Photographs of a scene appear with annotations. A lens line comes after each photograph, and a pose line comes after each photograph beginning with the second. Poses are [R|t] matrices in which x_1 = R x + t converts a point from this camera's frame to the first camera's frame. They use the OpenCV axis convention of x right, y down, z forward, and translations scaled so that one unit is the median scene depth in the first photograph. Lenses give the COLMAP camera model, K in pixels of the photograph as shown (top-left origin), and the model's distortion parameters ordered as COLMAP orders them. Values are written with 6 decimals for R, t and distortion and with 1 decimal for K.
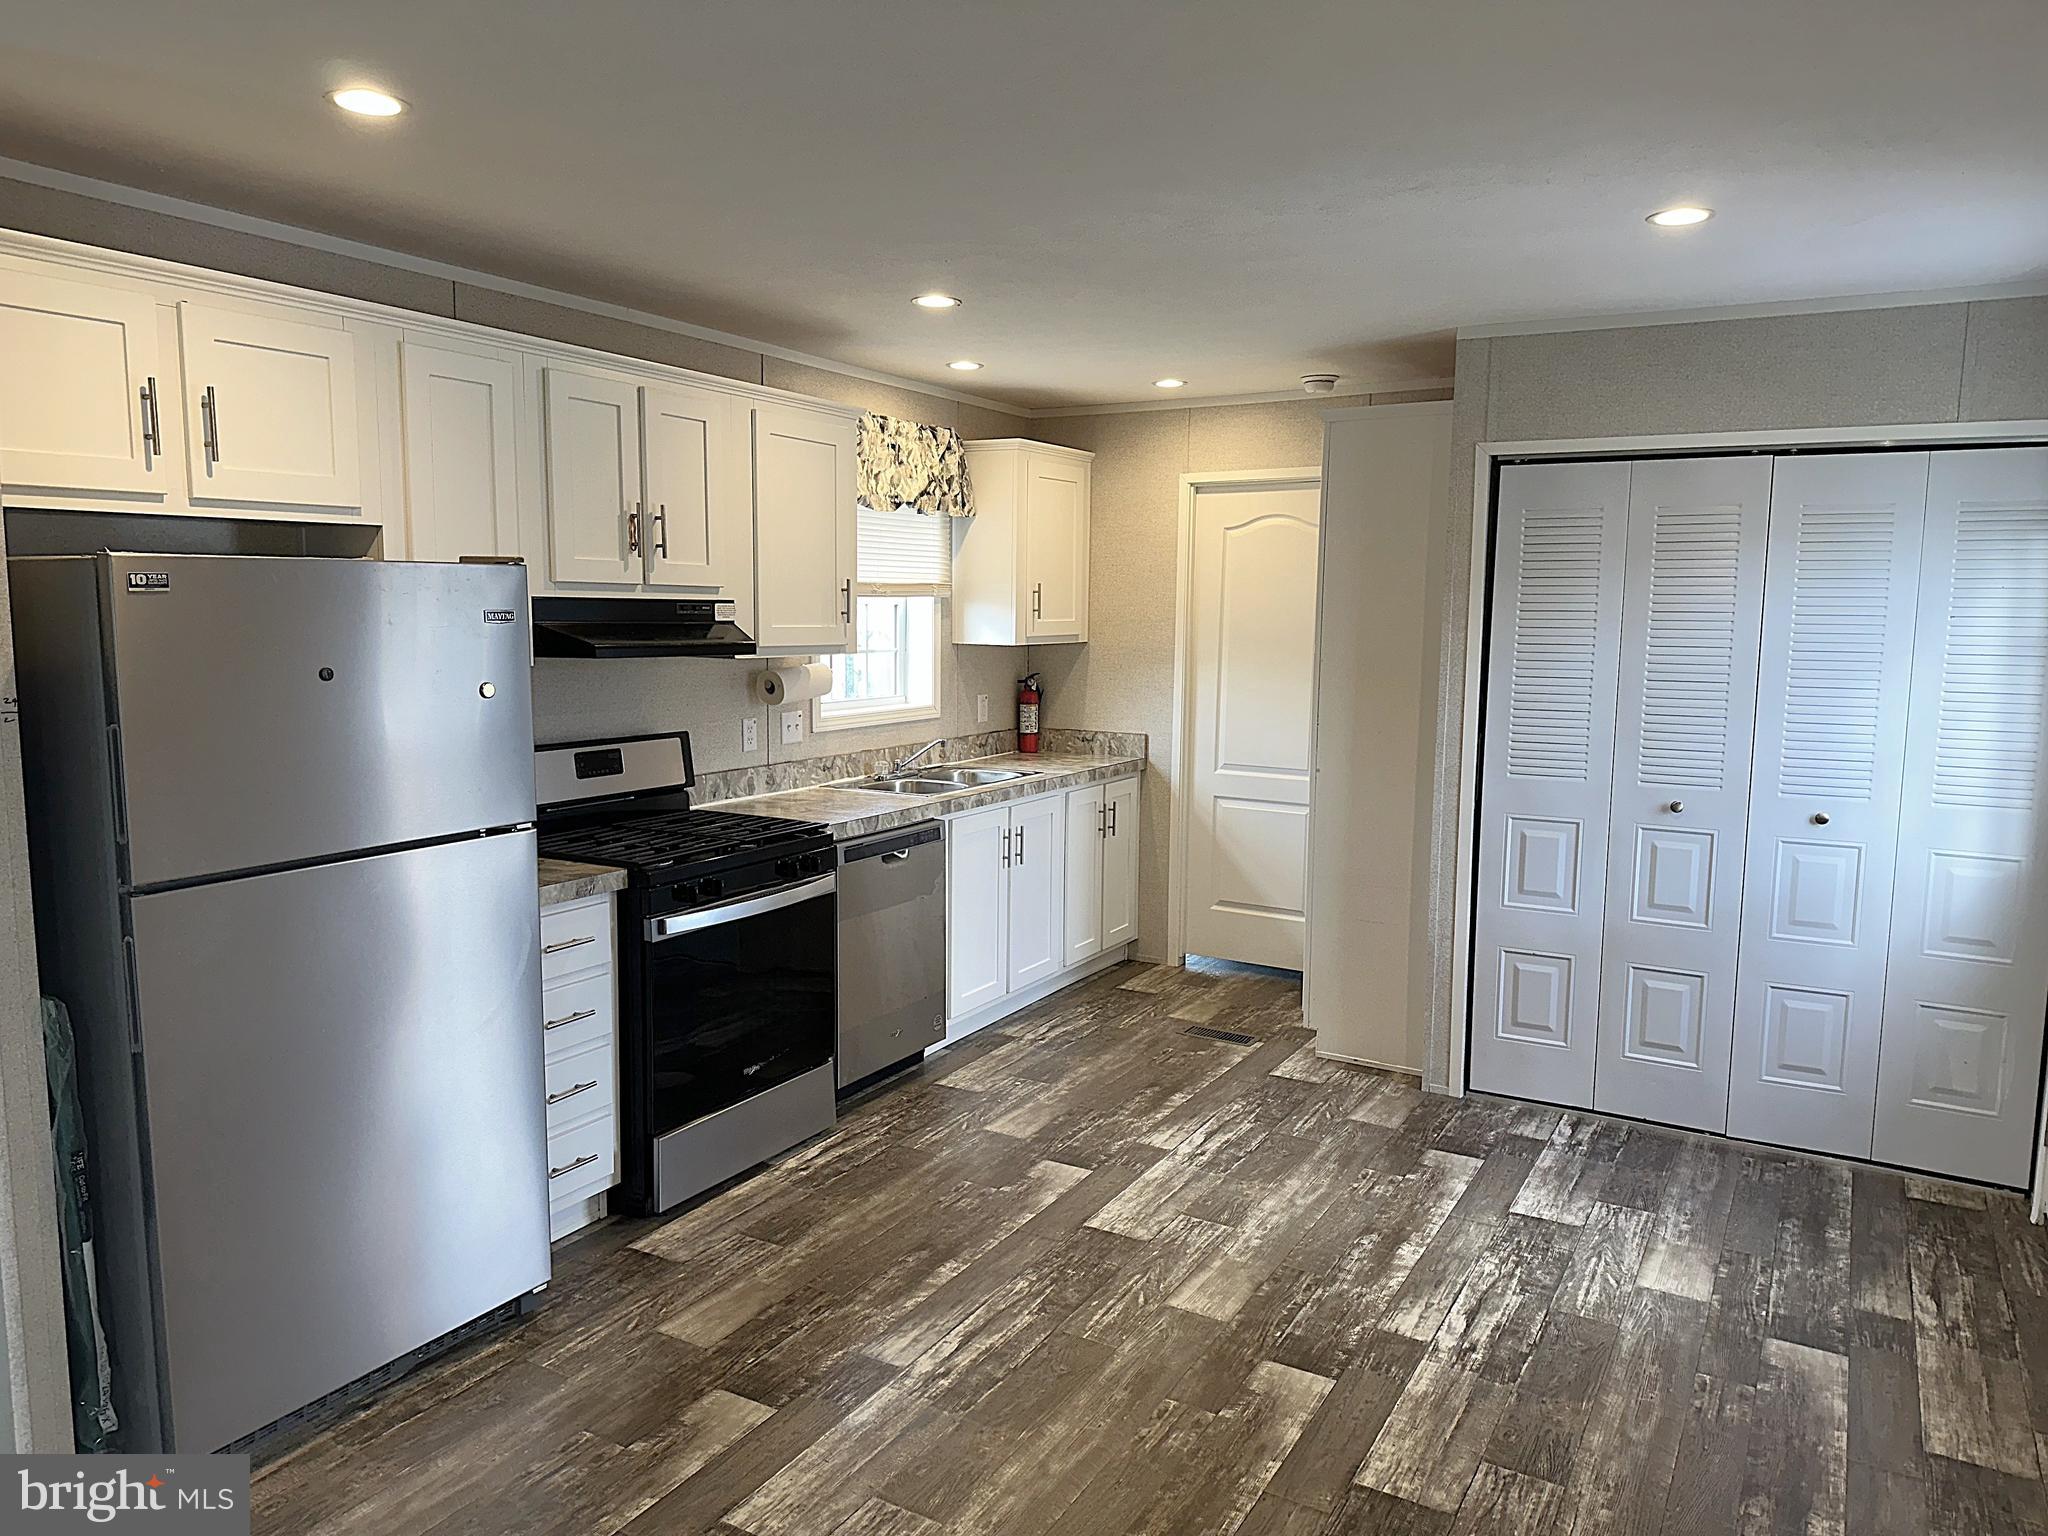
lens RADIAL K [[1422.1, 0, 1021.7], [0, 1422.1, 769.6], [0, 0, 1]] dist [0.001169, -0.006308]
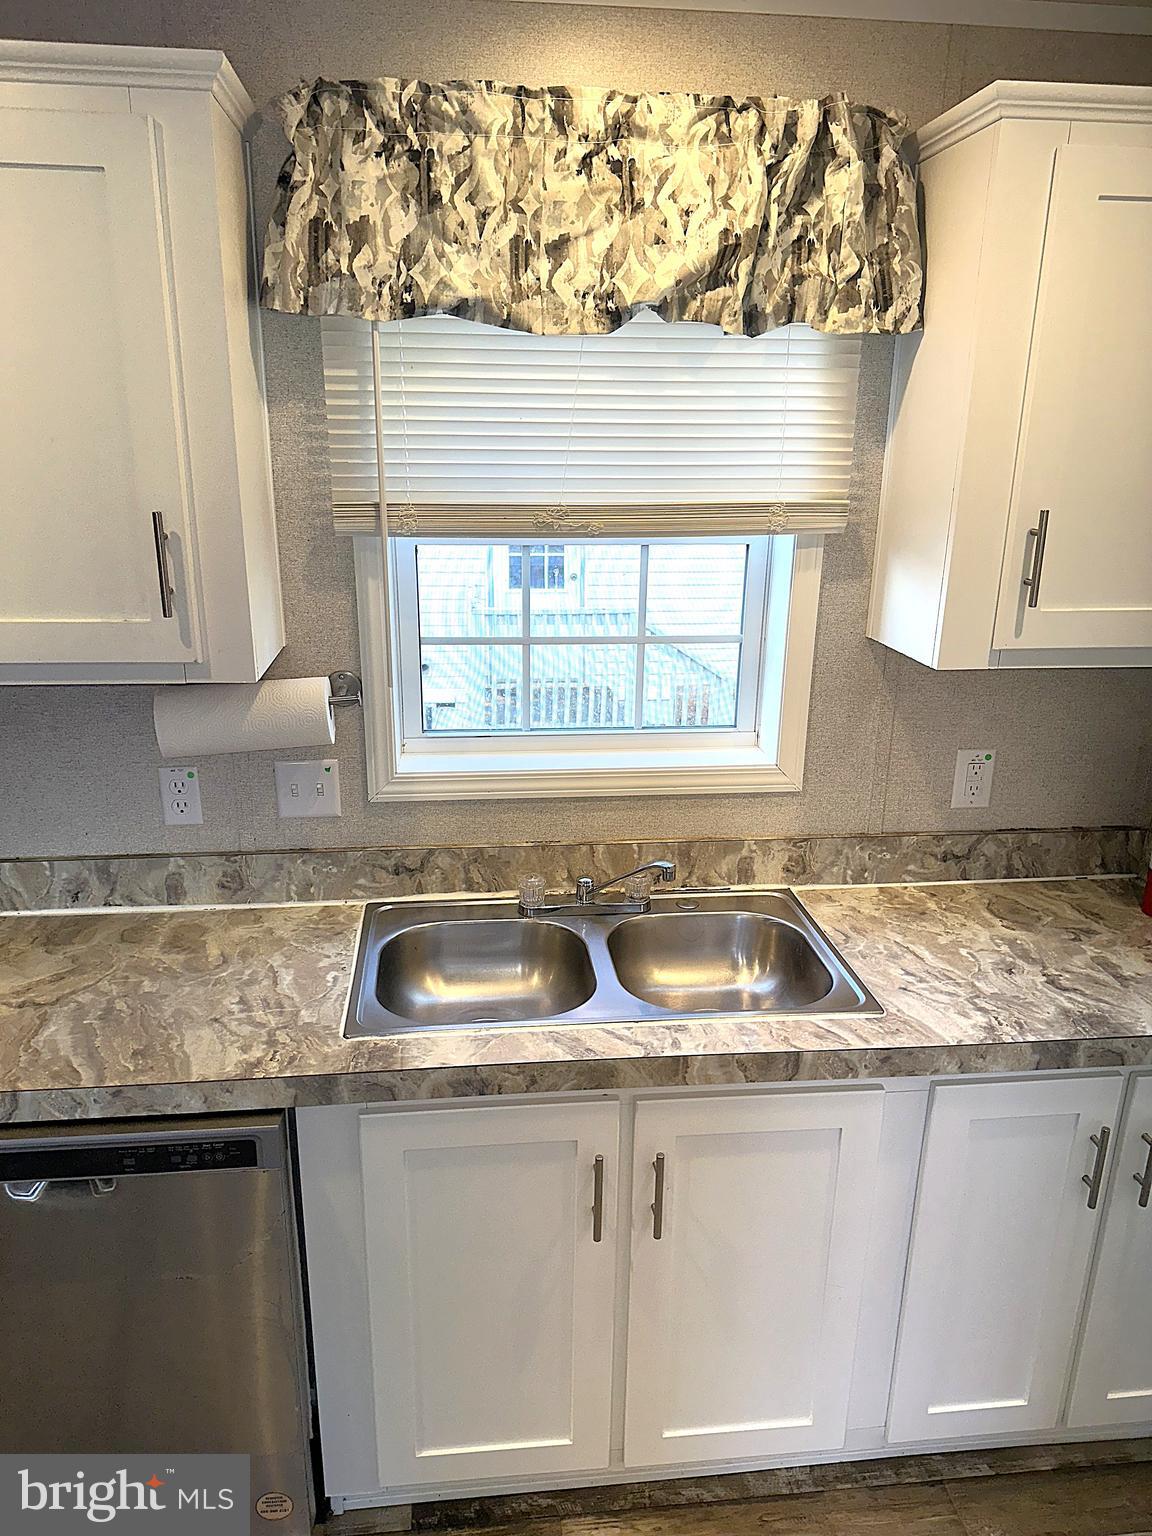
lens RADIAL K [[1066.6, 0, 569.1], [0, 1066.6, 775.4], [0, 0, 1]] dist [0.001169, -0.006308]
pose [[0.581940, 0.232596, -0.779259, 0.185114], [-0.096581, 0.971211, 0.217765, -0.120119], [0.807476, -0.051464, 0.587651, 0.791201]]
